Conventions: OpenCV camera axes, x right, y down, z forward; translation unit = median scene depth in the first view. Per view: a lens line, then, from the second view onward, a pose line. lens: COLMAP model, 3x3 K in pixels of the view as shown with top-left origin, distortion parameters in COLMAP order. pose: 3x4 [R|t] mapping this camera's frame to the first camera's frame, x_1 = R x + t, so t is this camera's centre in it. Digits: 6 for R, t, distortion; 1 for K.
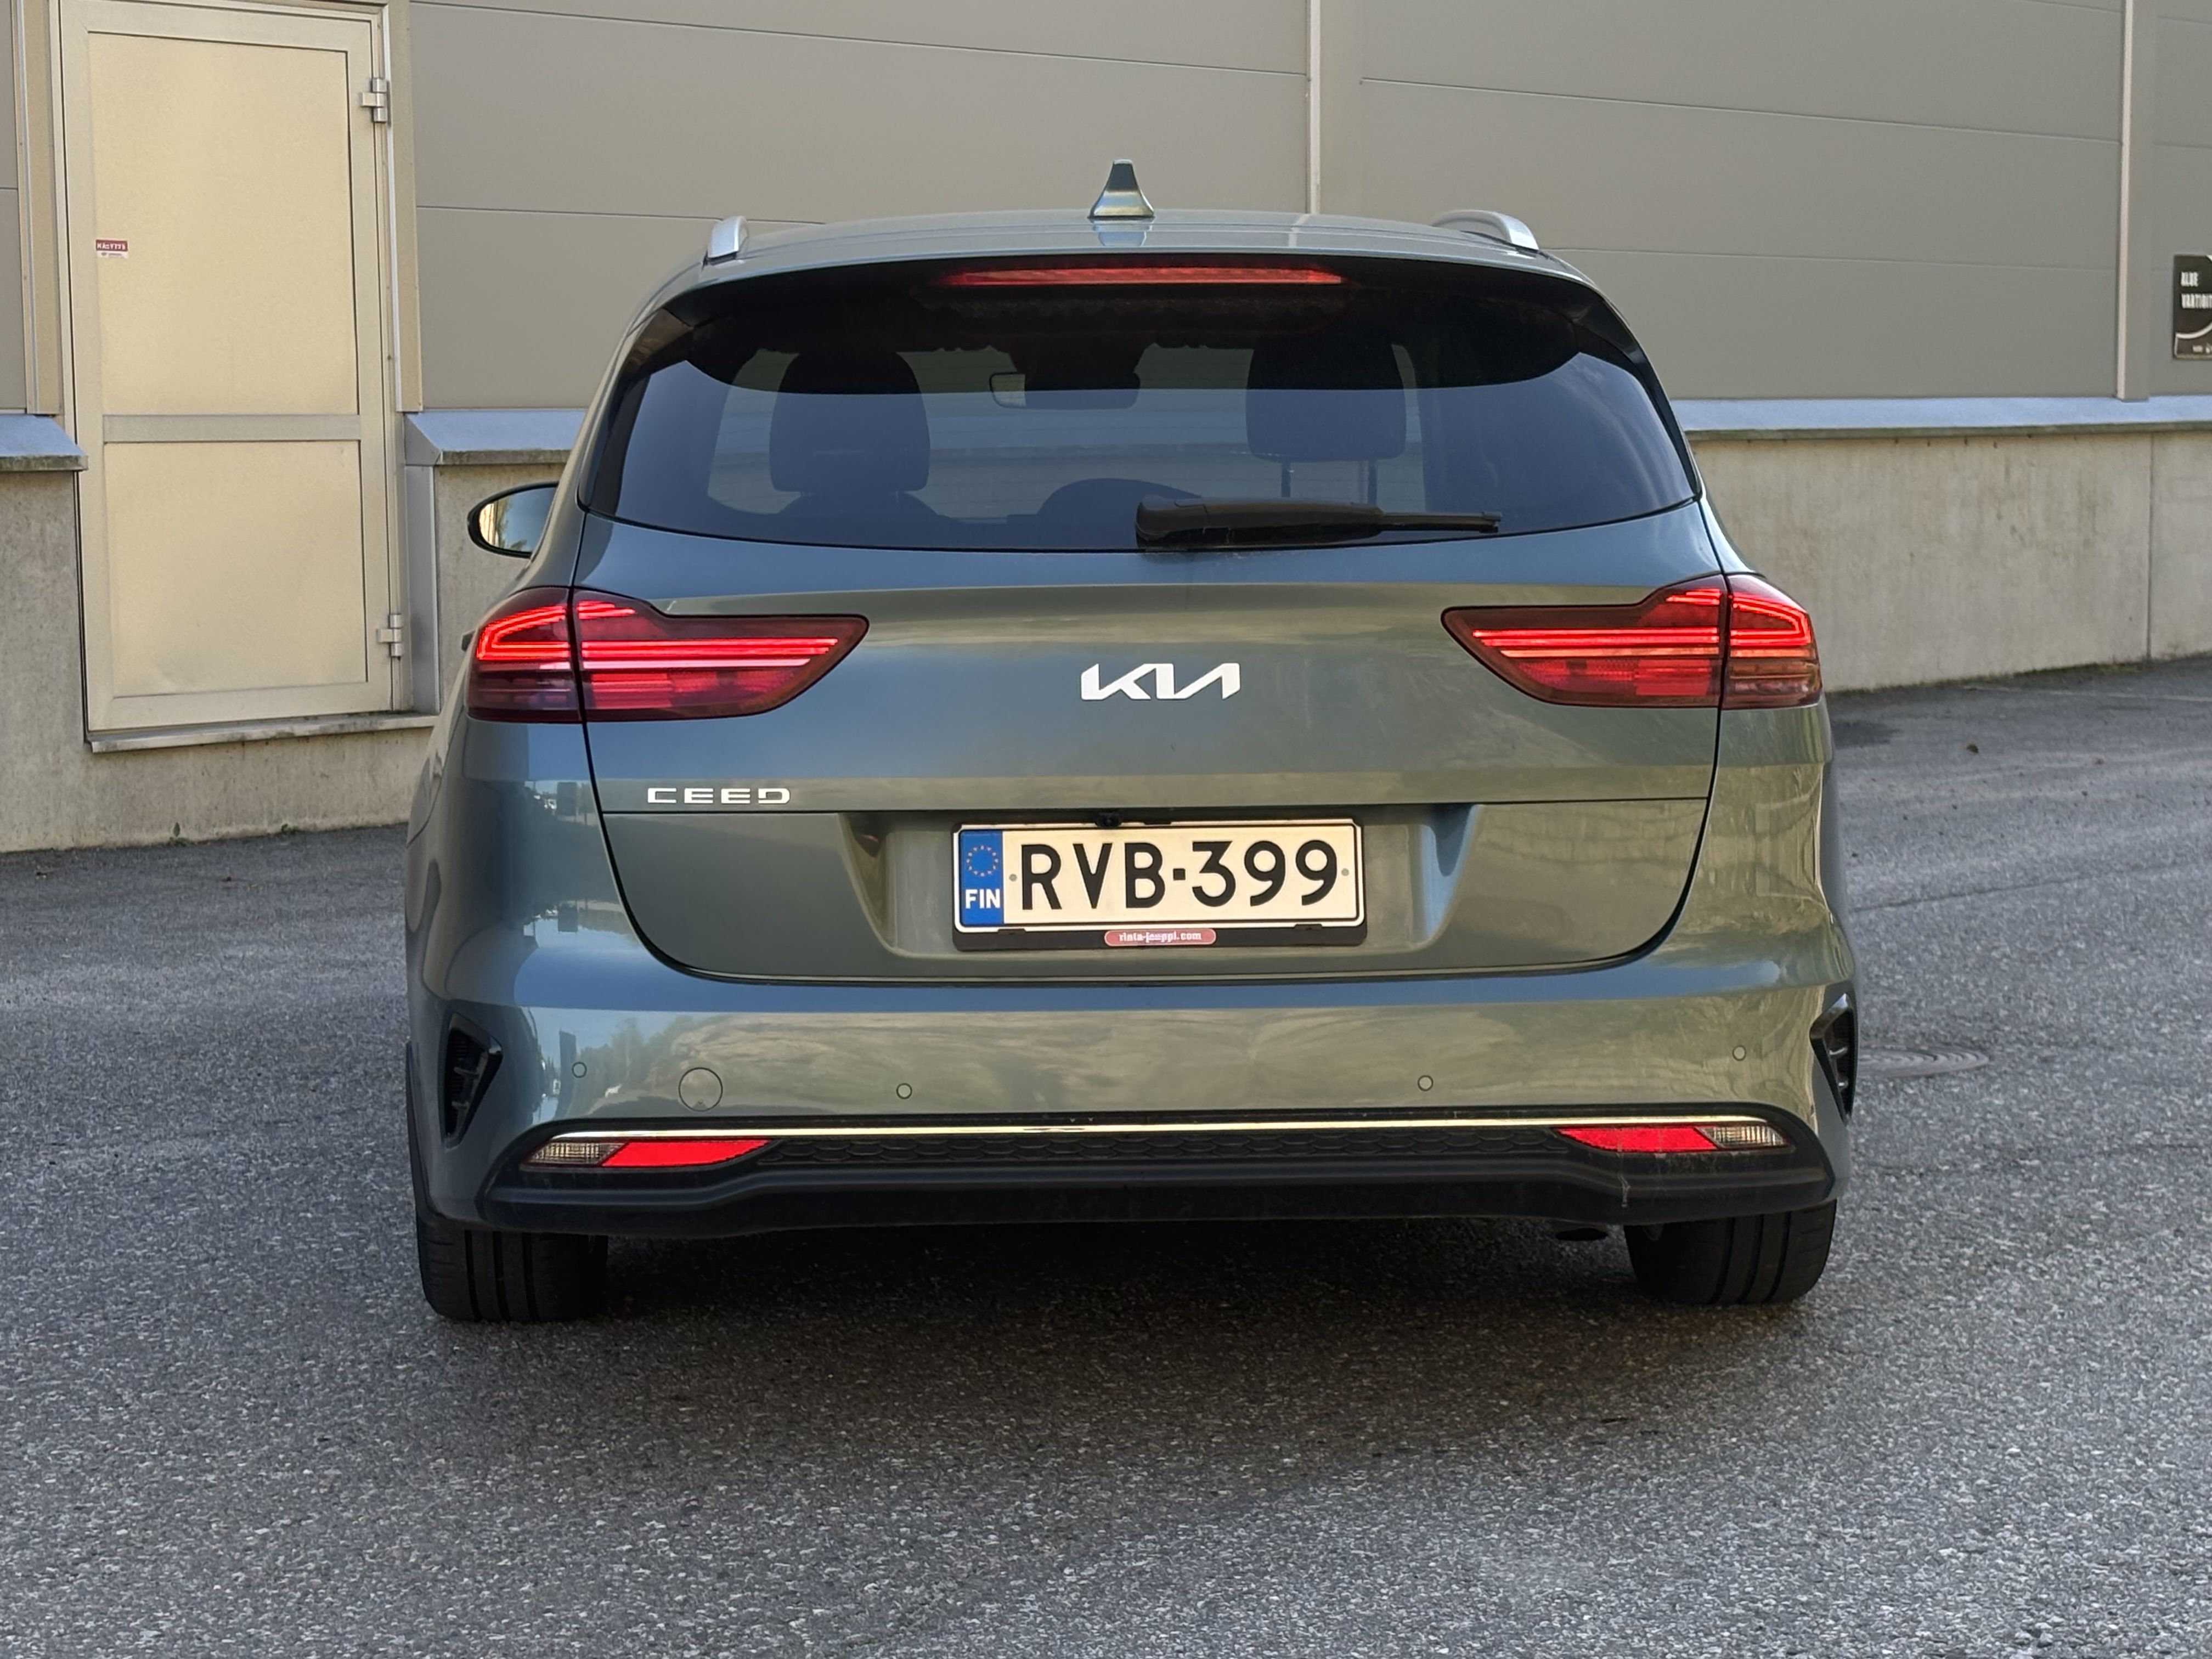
lens RADIAL K [[4462.6, 0, 1107.0], [0, 4462.6, 829.9], [0, 0, 1]] dist [0.183814, 0.000000]
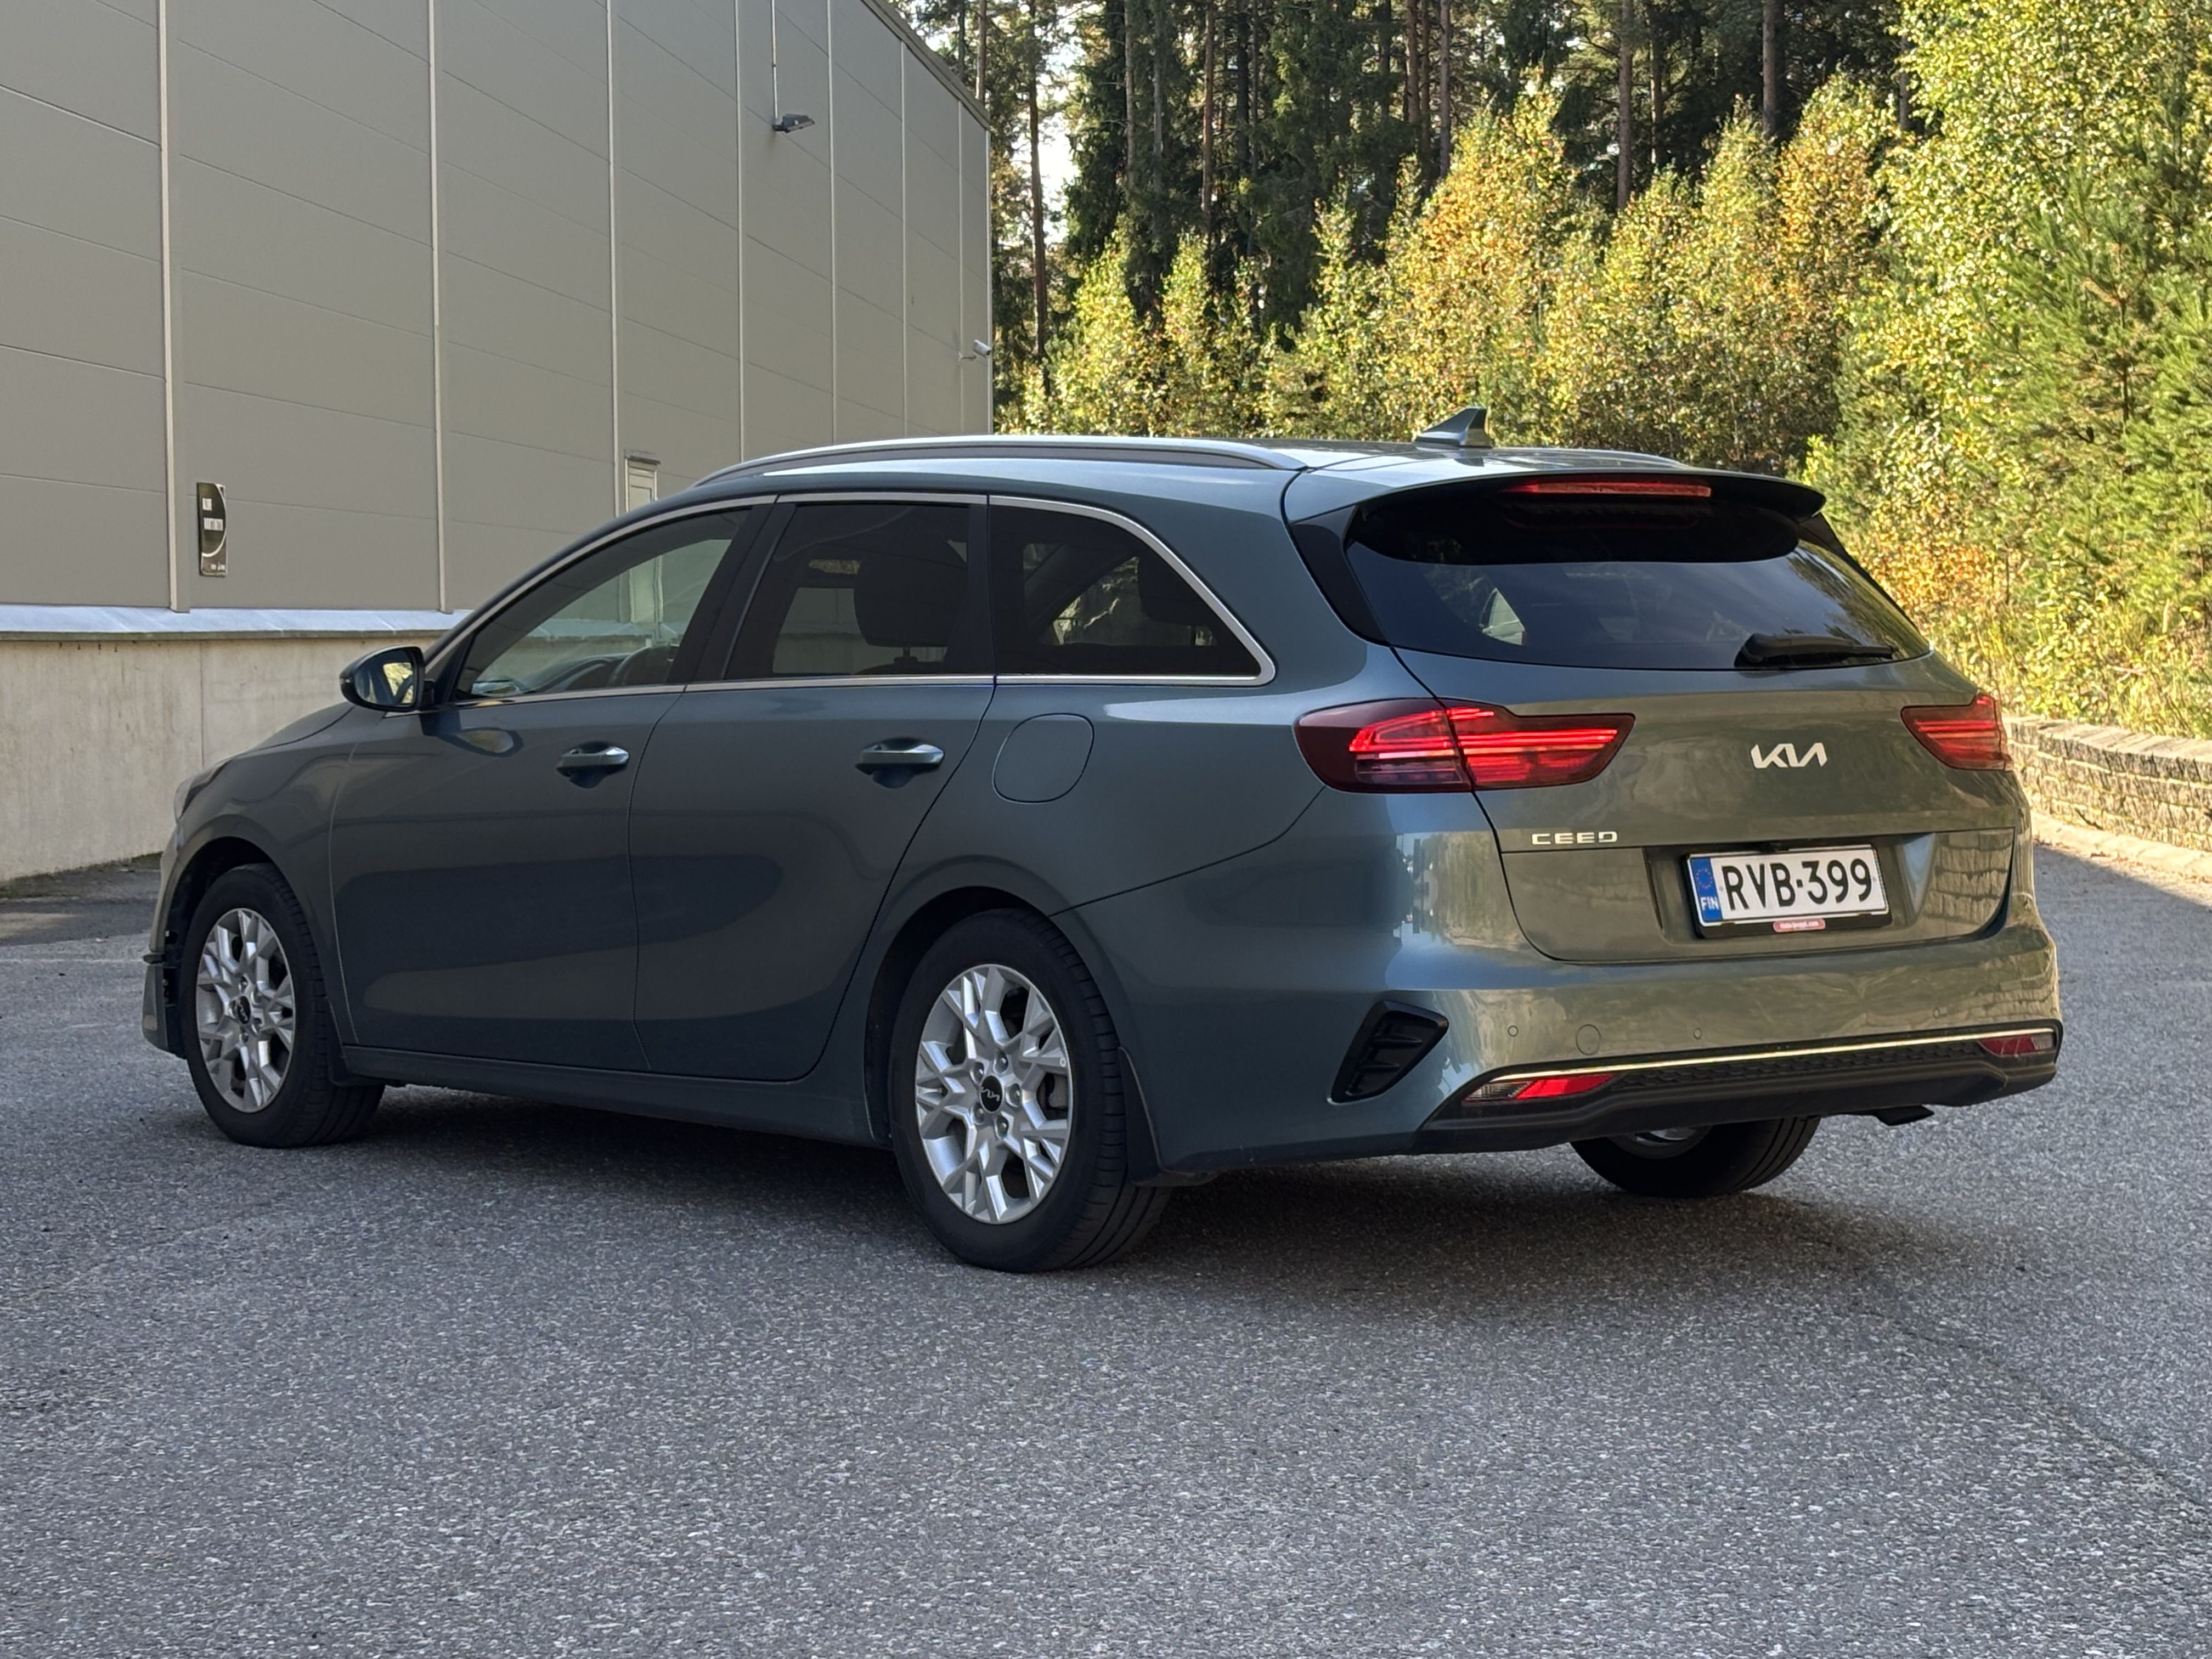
lens RADIAL K [[4462.6, 0, 1114.6], [0, 4462.6, 822.0], [0, 0, 1]] dist [0.183814, 0.000000]
pose [[0.806576, -0.020923, 0.590759, -1.062668], [0.051790, 0.998032, -0.035363, 0.030701], [-0.588857, 0.059118, 0.806072, -0.083618]]
